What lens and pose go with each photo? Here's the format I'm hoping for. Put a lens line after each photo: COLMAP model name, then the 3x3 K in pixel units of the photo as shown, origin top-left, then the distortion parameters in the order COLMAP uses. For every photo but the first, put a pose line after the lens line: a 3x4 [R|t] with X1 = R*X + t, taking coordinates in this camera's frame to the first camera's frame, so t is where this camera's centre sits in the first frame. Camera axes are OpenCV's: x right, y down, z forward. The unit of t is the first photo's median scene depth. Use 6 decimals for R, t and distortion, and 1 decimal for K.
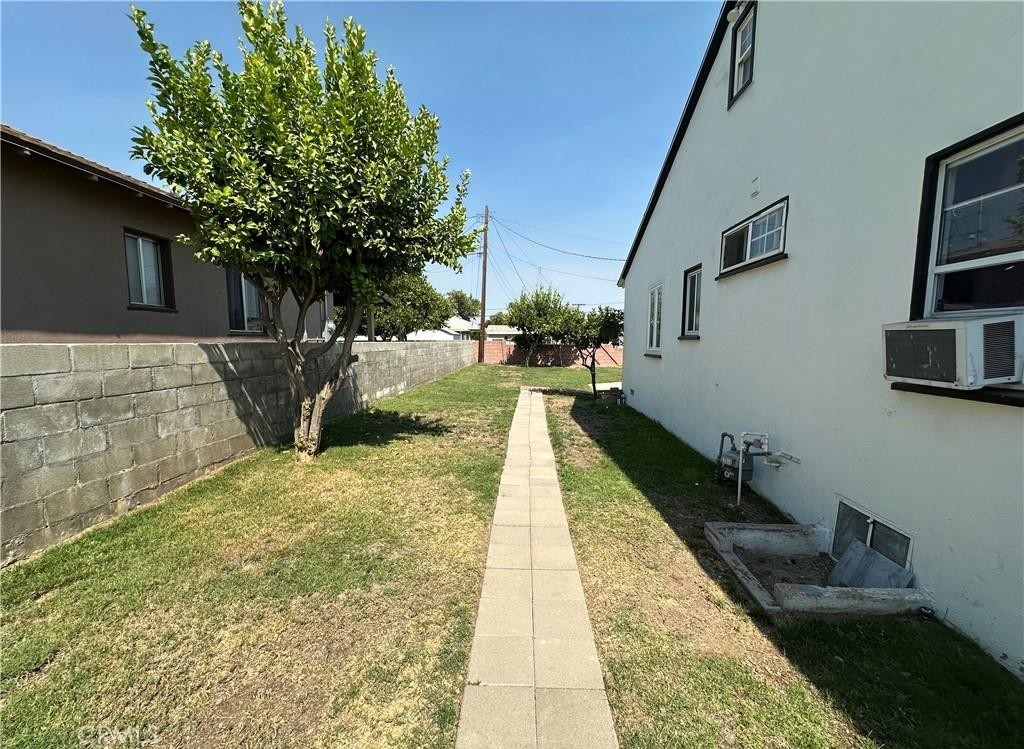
lens RADIAL K [[415.3, 0, 510.4], [0, 415.3, 378.0], [0, 0, 1]] dist [-0.006436, -0.000303]
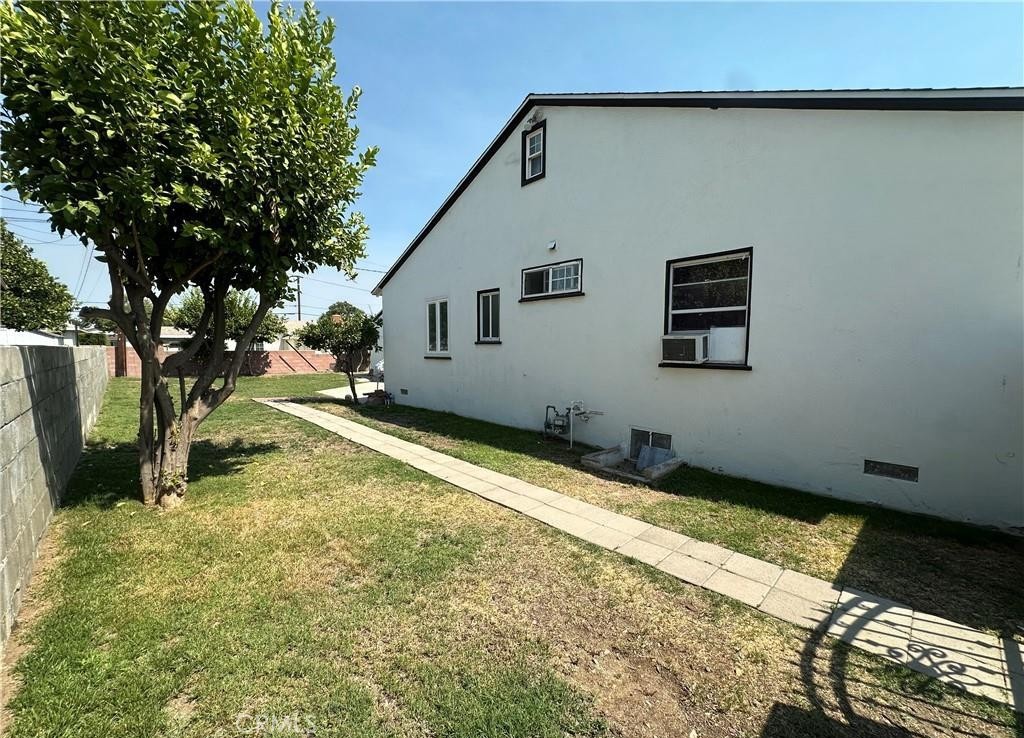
lens RADIAL K [[412.2, 0, 513.7], [0, 412.2, 376.1], [0, 0, 1]] dist [-0.007268, 0.000476]
pose [[0.685793, -0.052457, 0.725904, -0.615711], [0.066040, 0.997770, 0.009713, 0.002677], [-0.724794, 0.041278, 0.687727, 0.053915]]
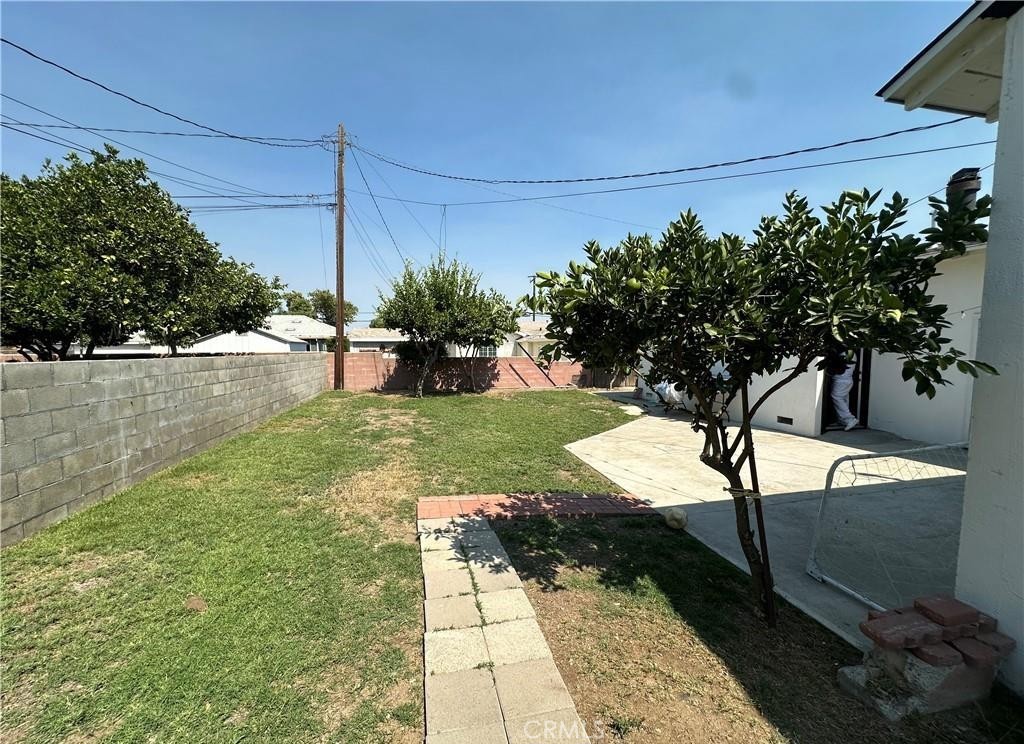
lens RADIAL K [[412.2, 0, 511.6], [0, 412.2, 379.0], [0, 0, 1]] dist [-0.007268, 0.000476]
pose [[0.961834, -0.026257, 0.272371, 0.033972], [0.032630, 0.999289, -0.018894, -0.168937], [-0.271681, 0.027060, 0.962007, 1.875441]]
